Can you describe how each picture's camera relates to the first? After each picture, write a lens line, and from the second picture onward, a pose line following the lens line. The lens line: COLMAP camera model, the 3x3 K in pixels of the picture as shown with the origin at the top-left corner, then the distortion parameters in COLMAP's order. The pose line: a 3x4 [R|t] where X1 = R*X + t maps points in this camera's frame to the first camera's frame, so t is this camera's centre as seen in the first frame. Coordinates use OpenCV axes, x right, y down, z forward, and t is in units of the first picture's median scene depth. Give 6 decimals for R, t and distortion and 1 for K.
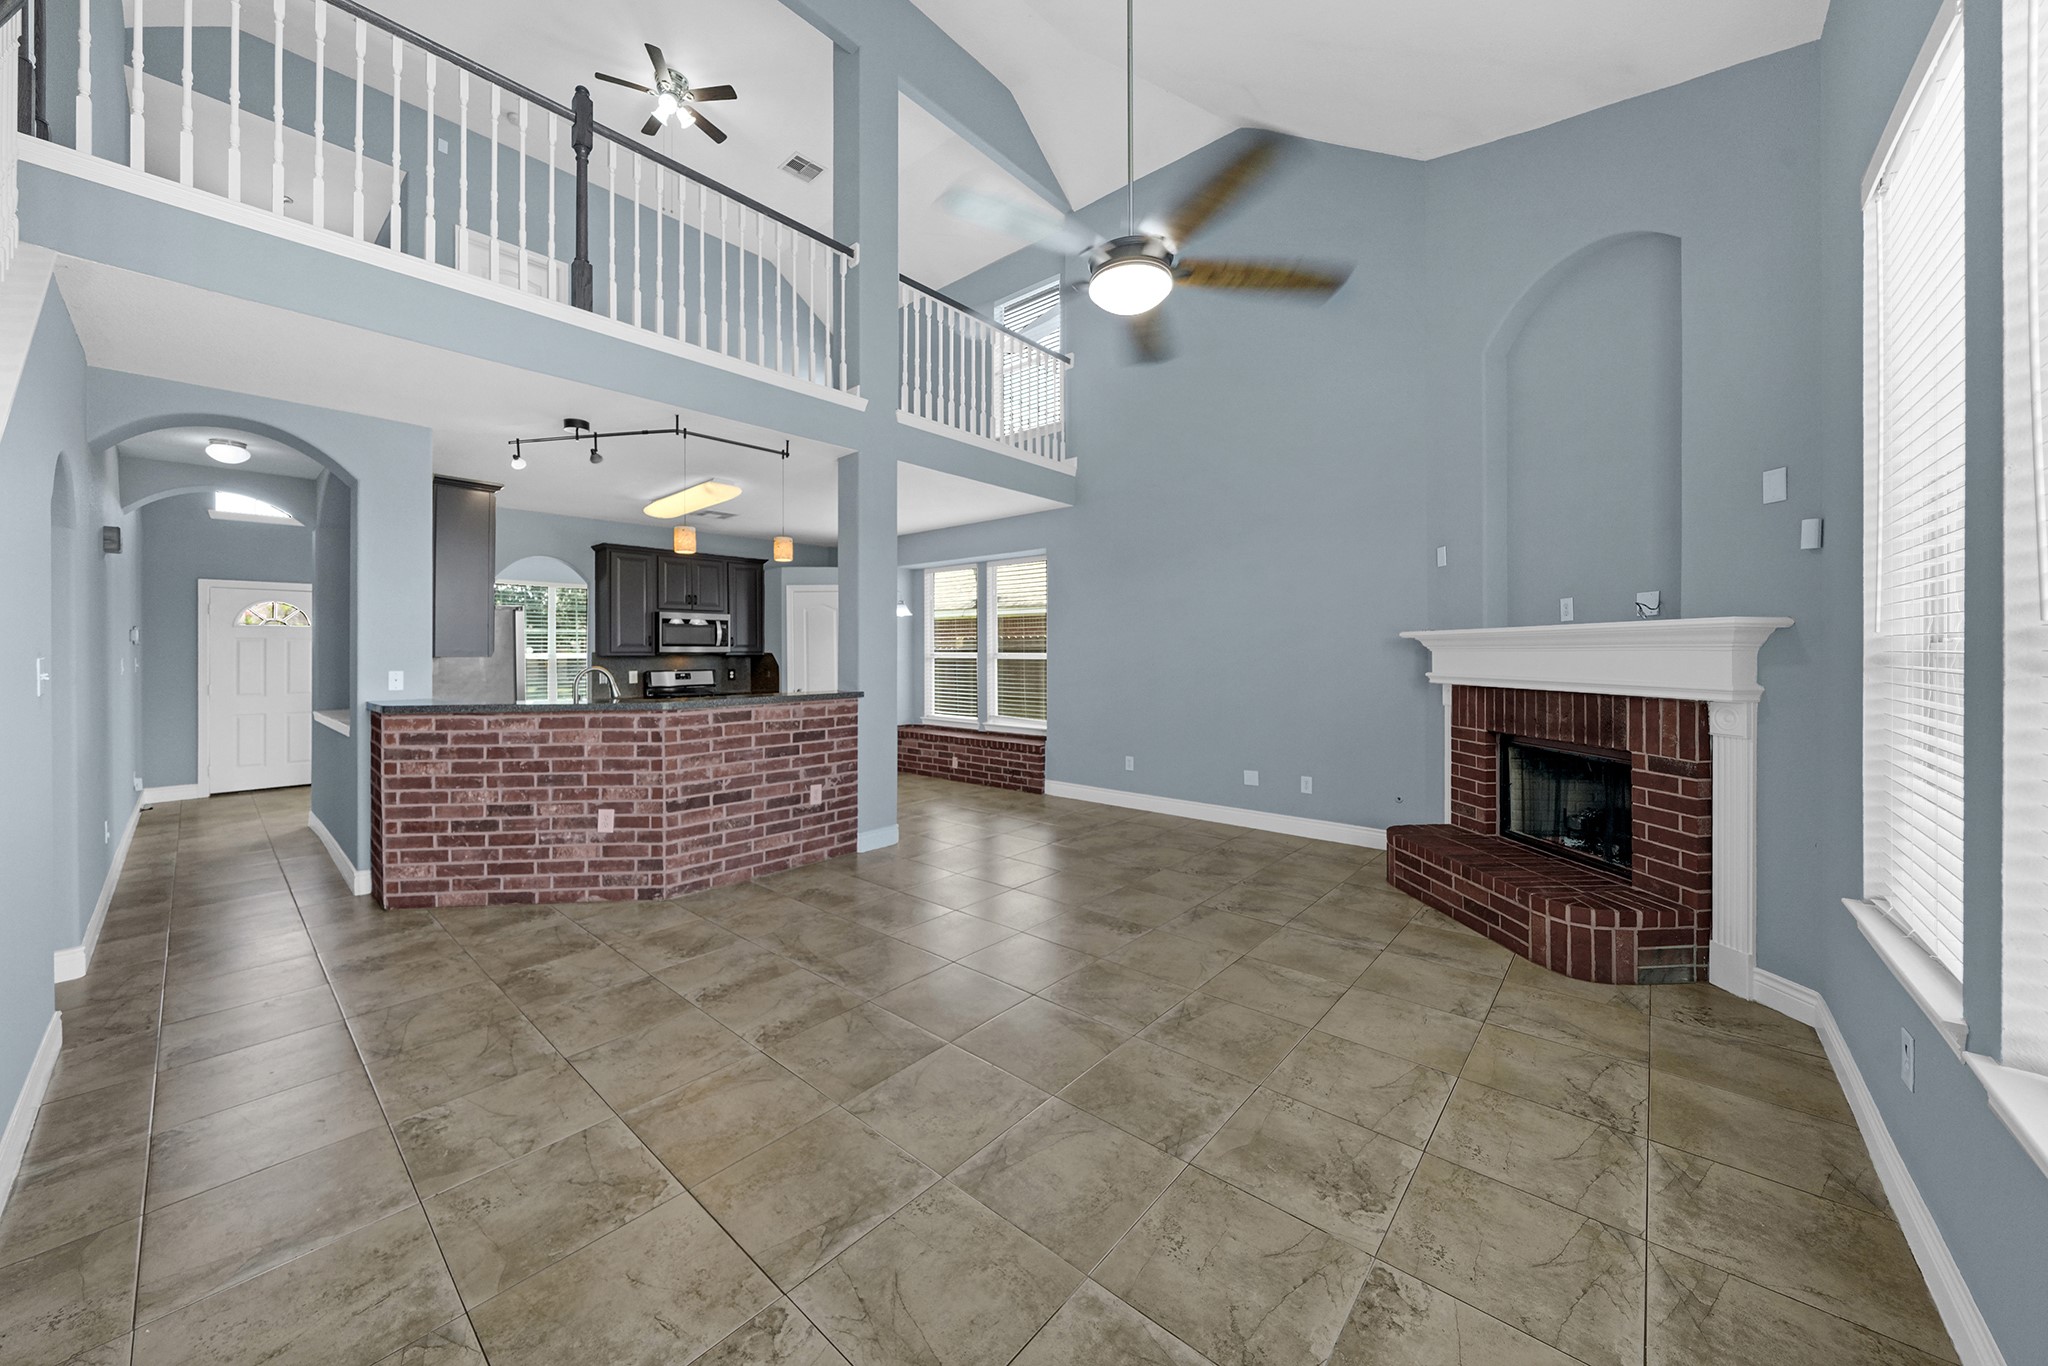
lens RADIAL K [[717.7, 0, 1017.5], [0, 717.7, 653.3], [0, 0, 1]] dist [-0.000714, 0.000319]
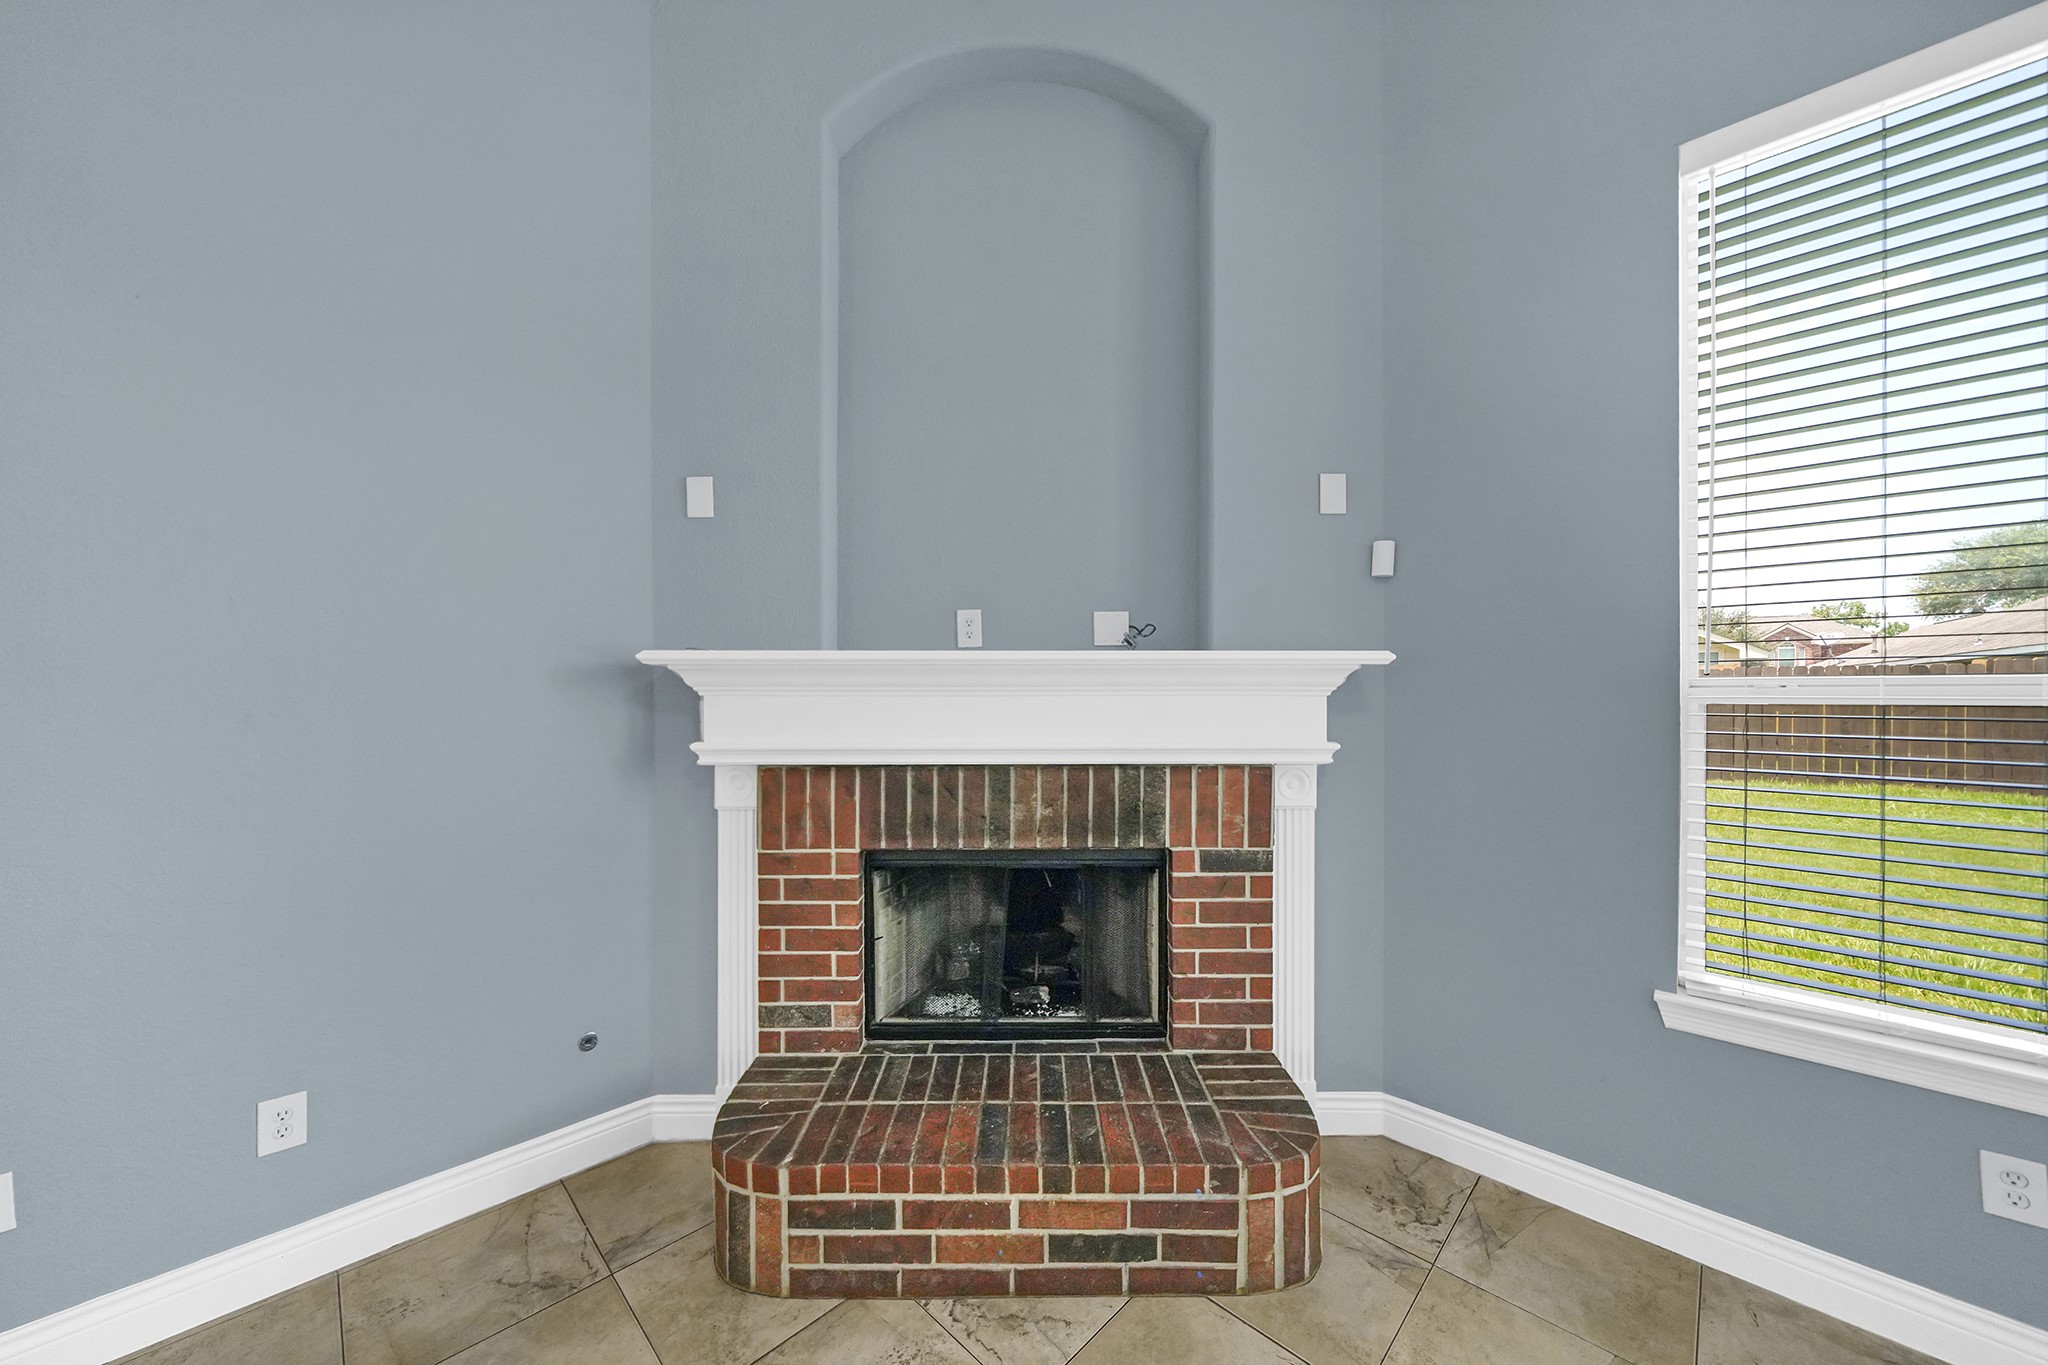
lens RADIAL K [[717.7, 0, 1022.7], [0, 717.7, 700.3], [0, 0, 1]] dist [-0.000714, 0.000319]
pose [[0.057168, -0.001177, 0.998364, 0.174706], [0.001450, 0.999998, 0.001096, -0.000481], [-0.998364, 0.001385, 0.057169, 1.035209]]
